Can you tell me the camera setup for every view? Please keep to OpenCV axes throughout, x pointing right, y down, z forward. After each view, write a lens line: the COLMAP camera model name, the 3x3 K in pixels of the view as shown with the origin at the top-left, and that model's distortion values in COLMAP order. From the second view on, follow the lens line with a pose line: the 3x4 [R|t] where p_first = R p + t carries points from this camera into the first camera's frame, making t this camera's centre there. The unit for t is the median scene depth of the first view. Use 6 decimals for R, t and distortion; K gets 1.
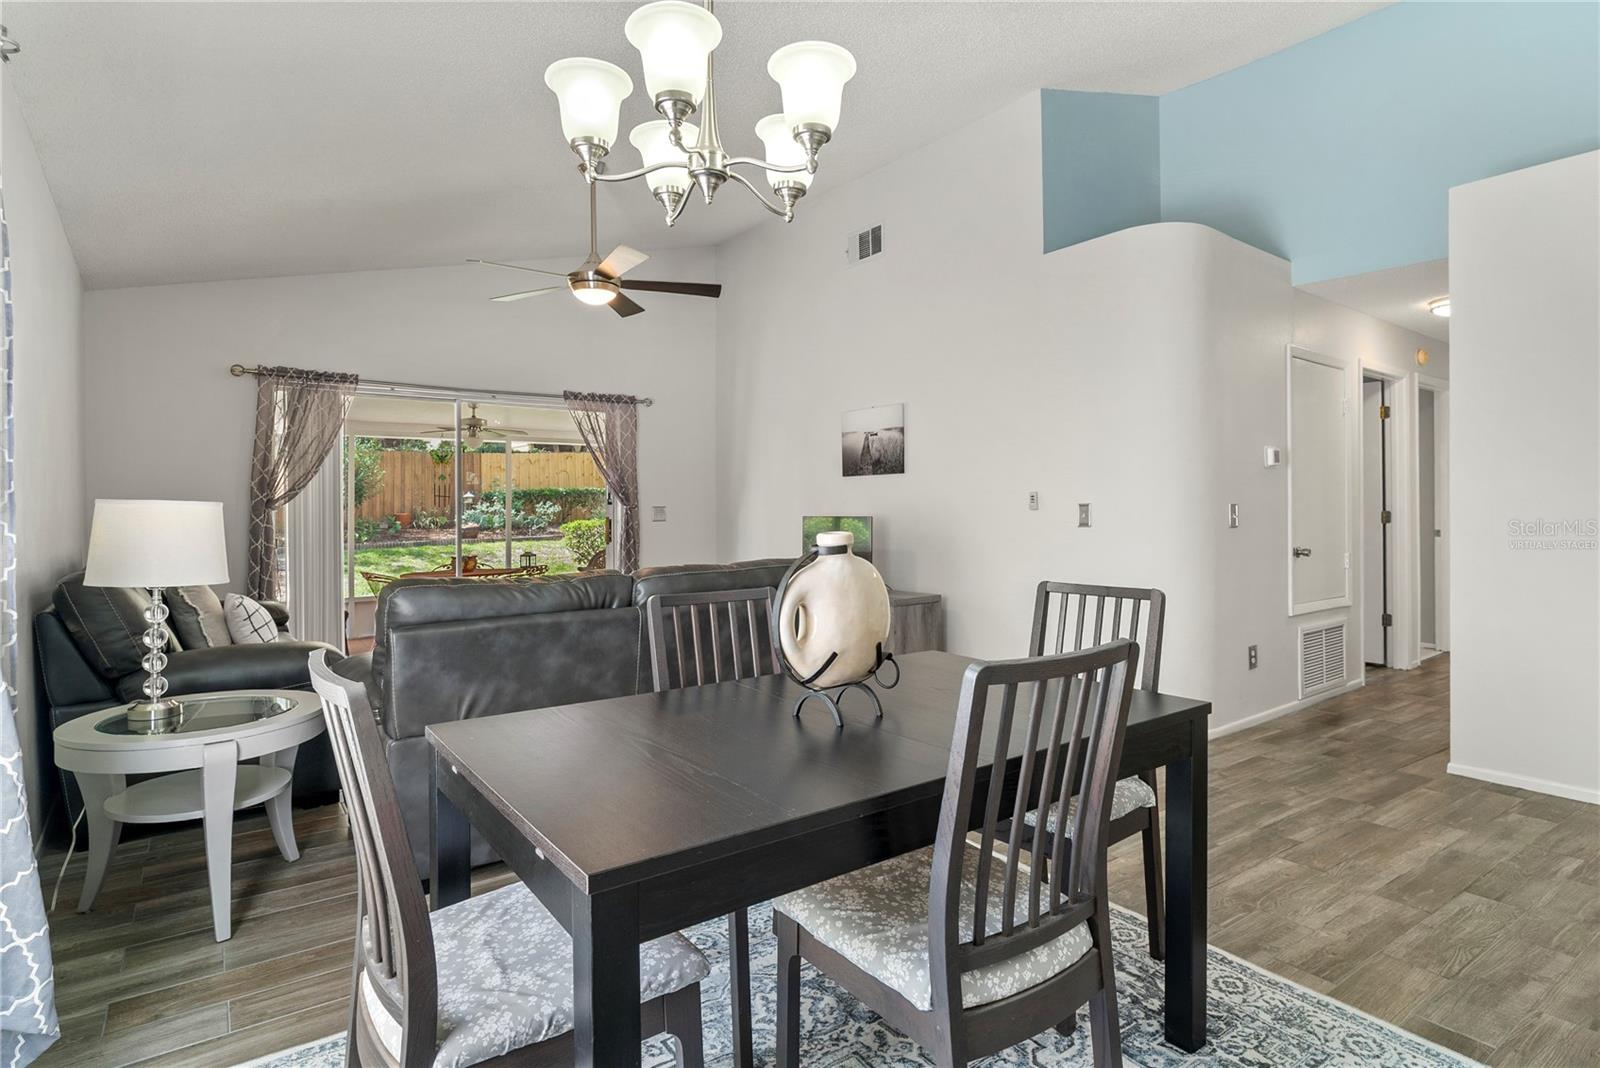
lens RADIAL K [[833.6, 0, 797.5], [0, 833.6, 494.5], [0, 0, 1]] dist [-0.005047, 0.000751]
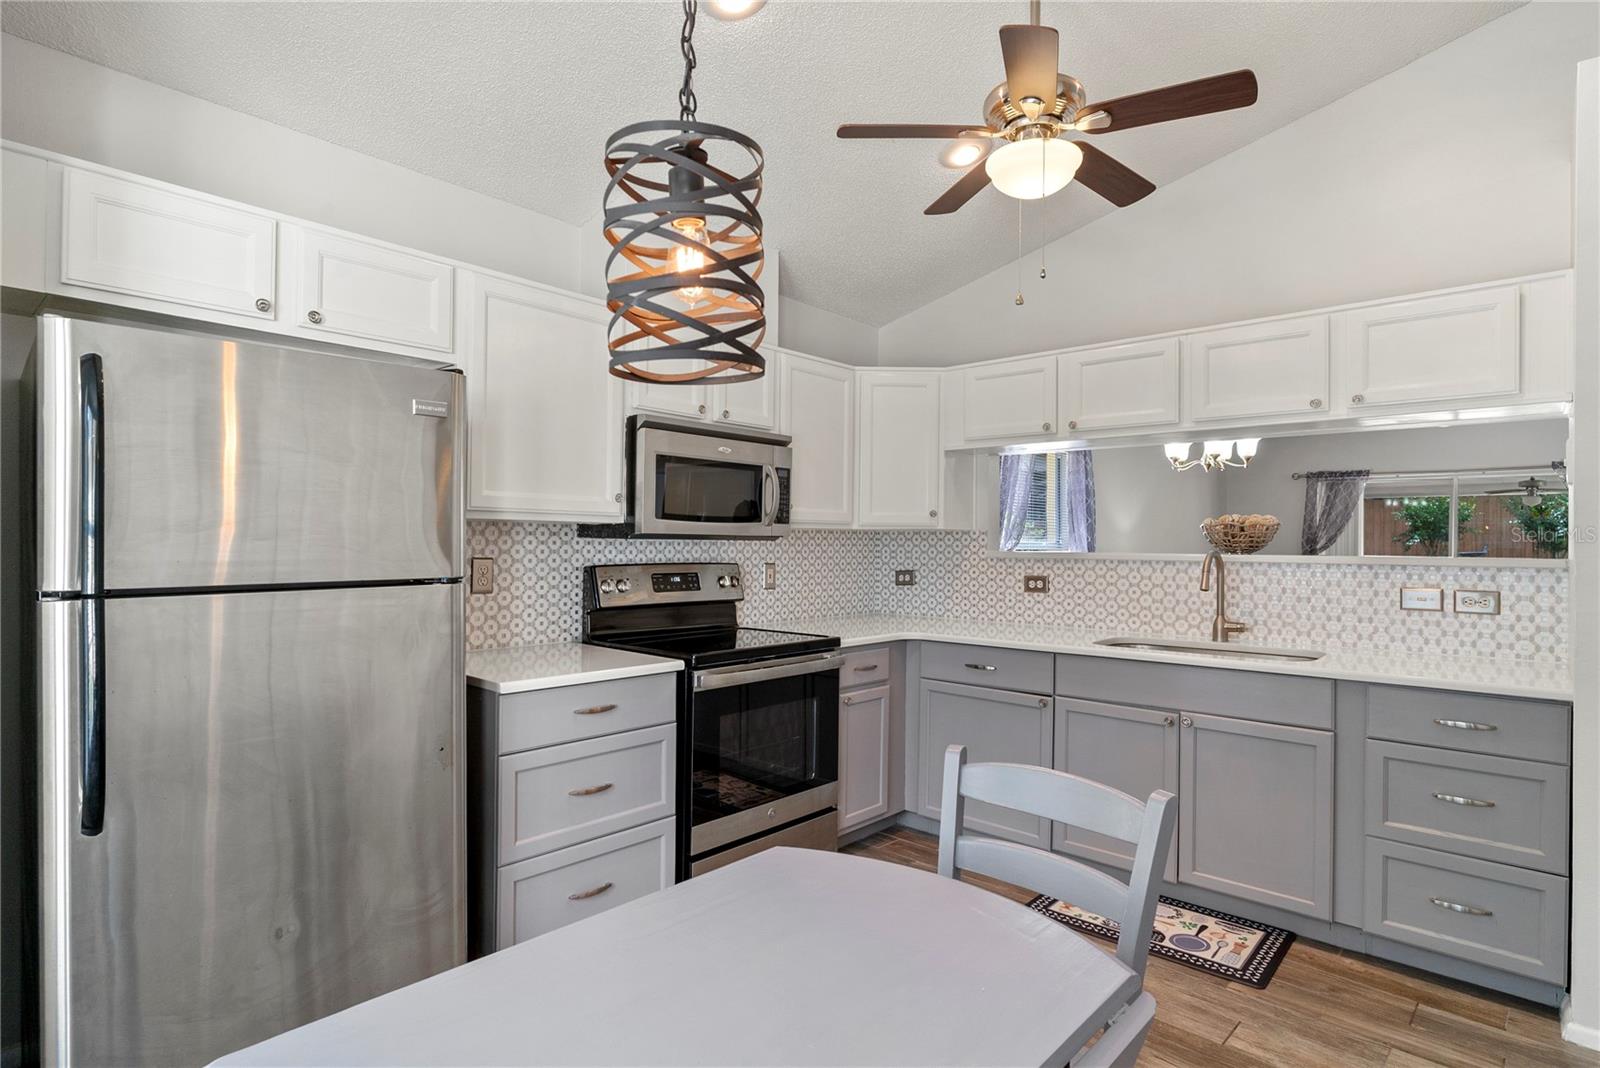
lens RADIAL K [[833.6, 0, 791.1], [0, 833.6, 534.2], [0, 0, 1]] dist [-0.005047, 0.000751]
pose [[0.186102, 0.001626, -0.982529, 0.829783], [0.005457, 0.999981, 0.002689, -0.031604], [0.982515, -0.005862, 0.186090, -0.382276]]
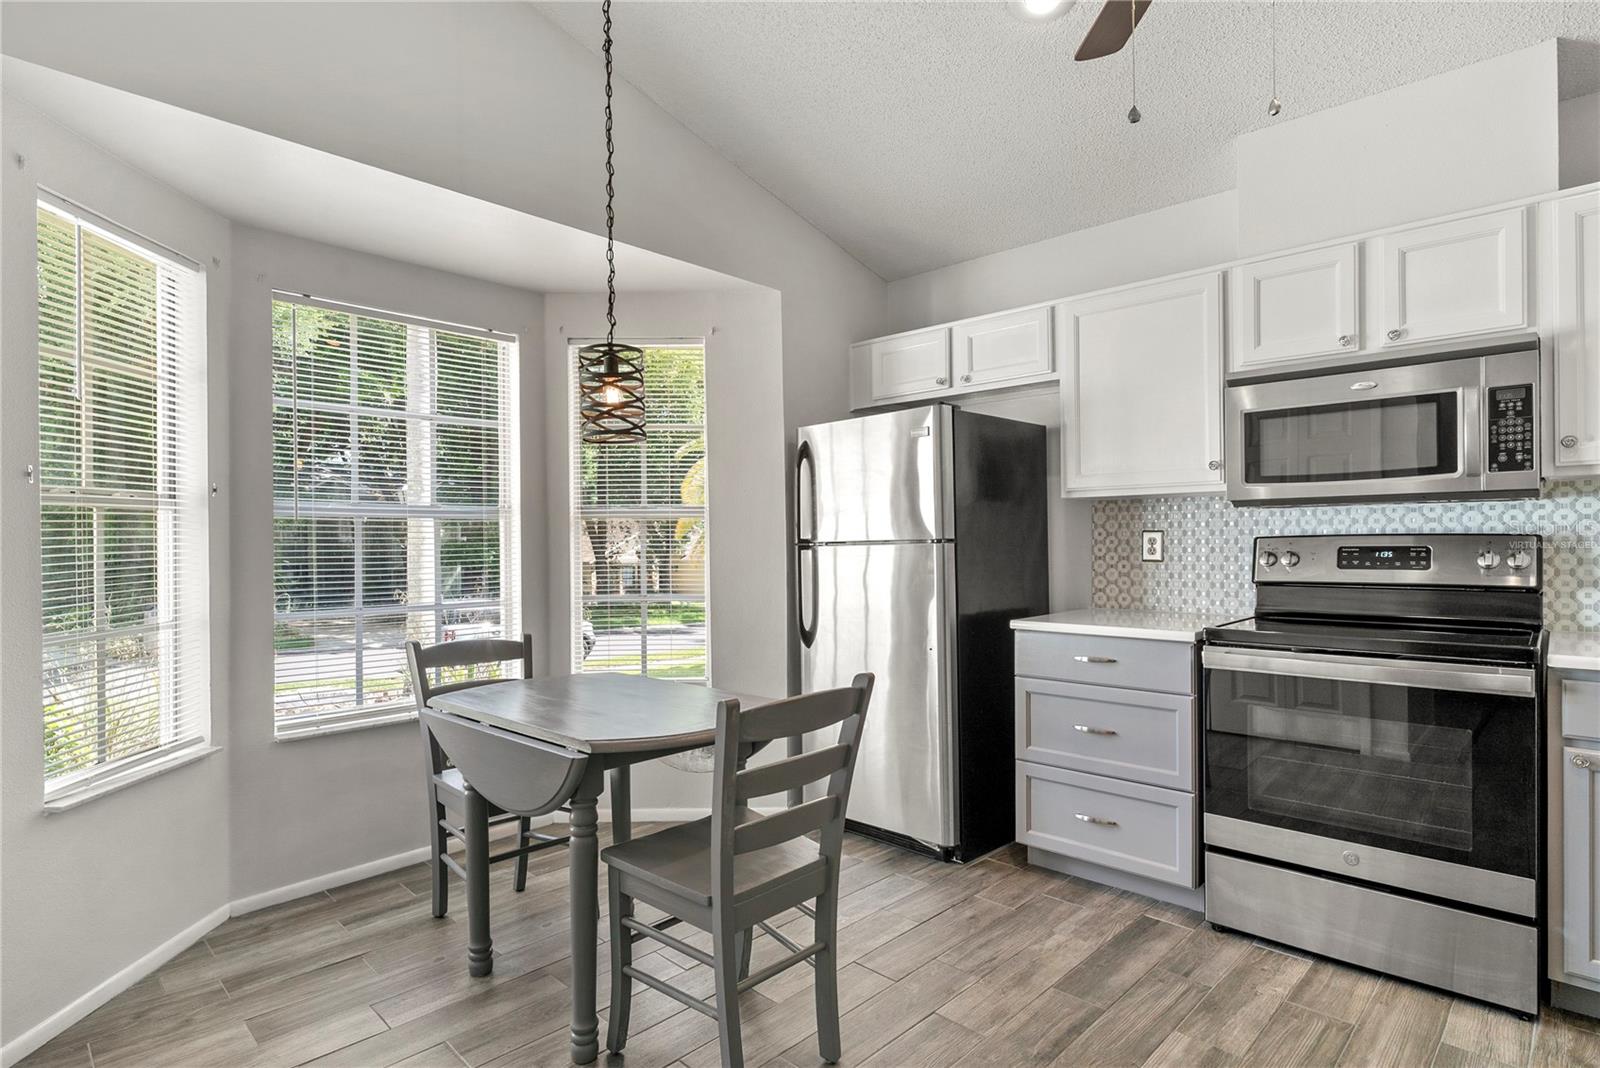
lens RADIAL K [[833.6, 0, 788.6], [0, 833.6, 540.9], [0, 0, 1]] dist [-0.005047, 0.000751]
pose [[-0.987091, 0.016864, -0.159270, 0.628173], [0.020118, 0.999620, -0.018844, -0.002391], [0.158891, -0.021805, -0.987055, 0.080385]]
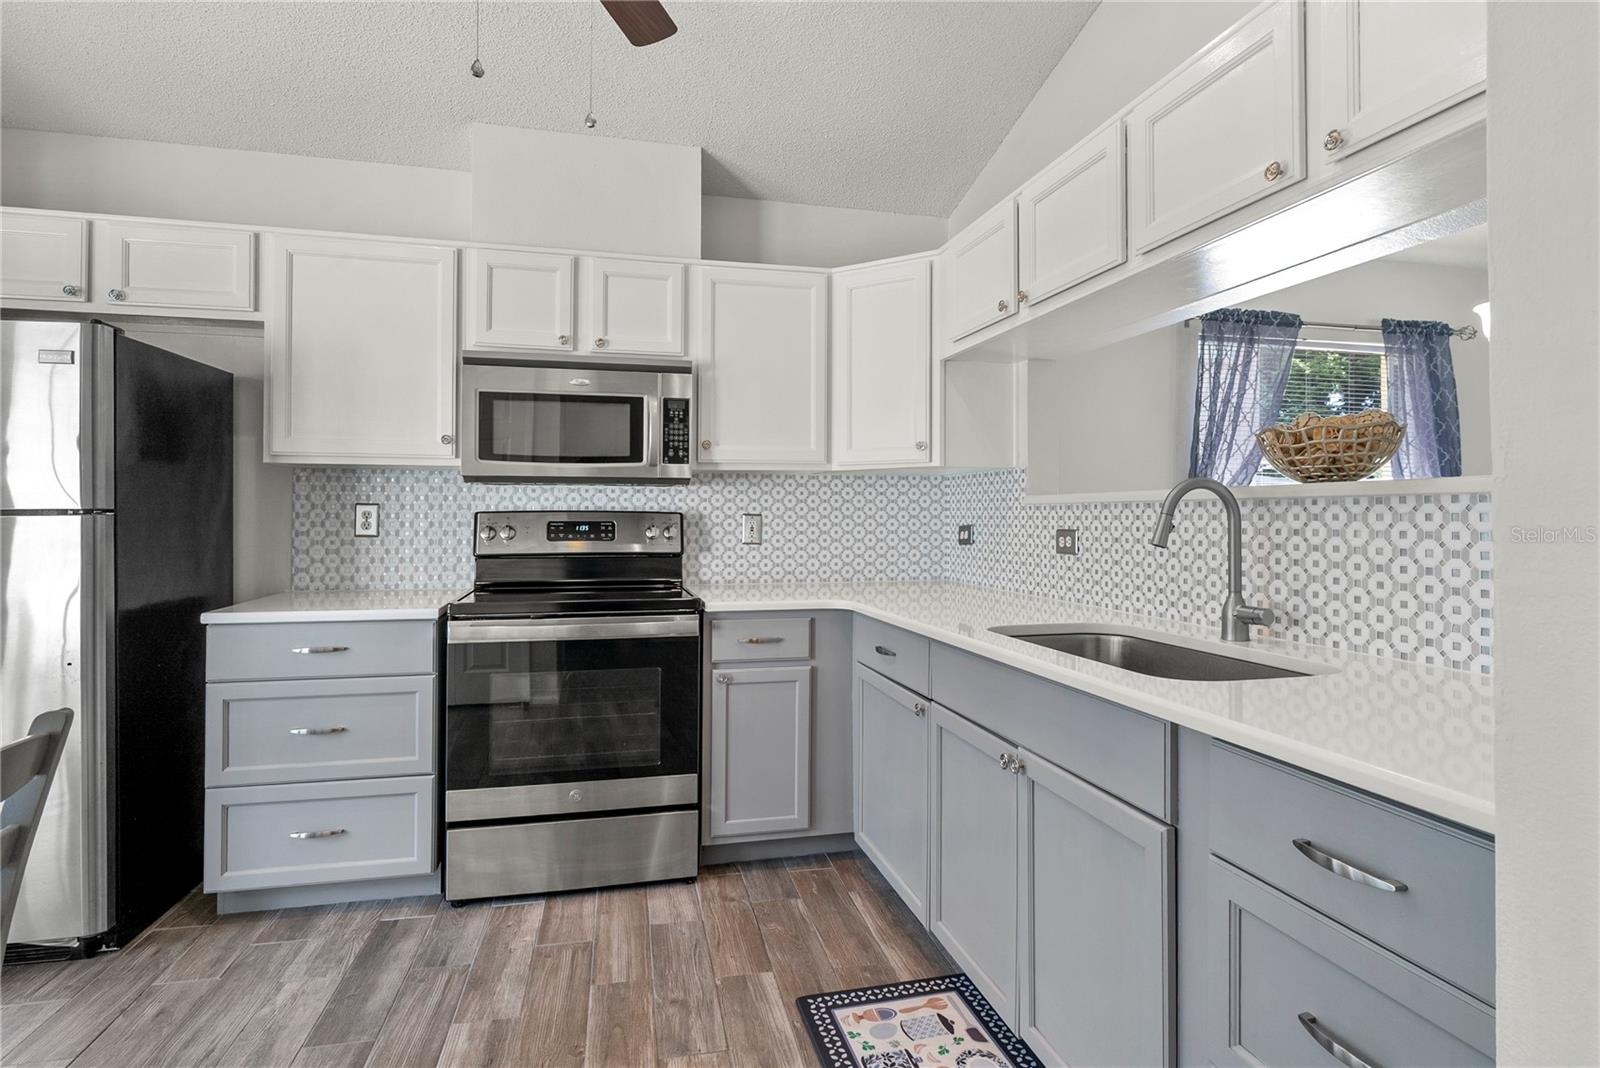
lens RADIAL K [[833.6, 0, 805.0], [0, 833.6, 506.2], [0, 0, 1]] dist [-0.005047, 0.000751]
pose [[-0.399776, -0.002546, -0.916609, 0.668900], [0.017524, 0.999792, -0.010420, -0.003092], [0.916445, -0.020228, -0.399648, 0.021923]]
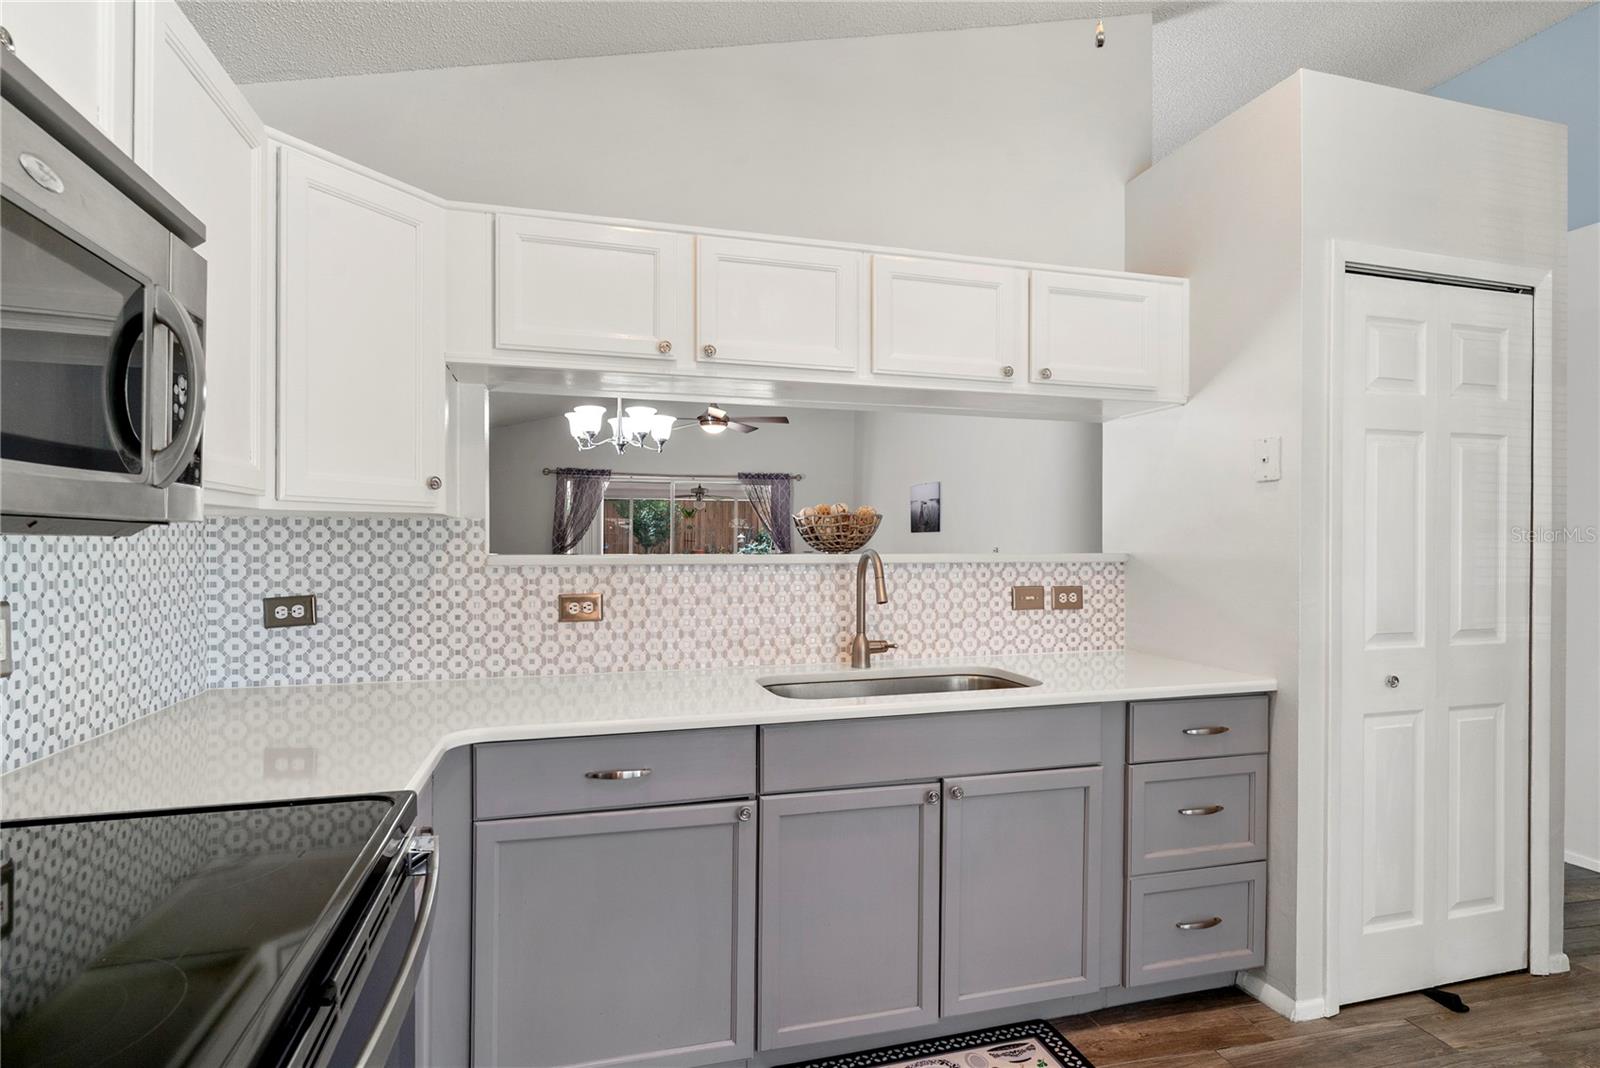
lens RADIAL K [[833.6, 0, 804.8], [0, 833.6, 548.4], [0, 0, 1]] dist [-0.005047, 0.000751]
pose [[0.934470, 0.012306, -0.355829, 0.422352], [-0.004767, 0.999745, 0.022054, -0.026879], [0.356009, -0.018913, 0.934291, -0.409681]]
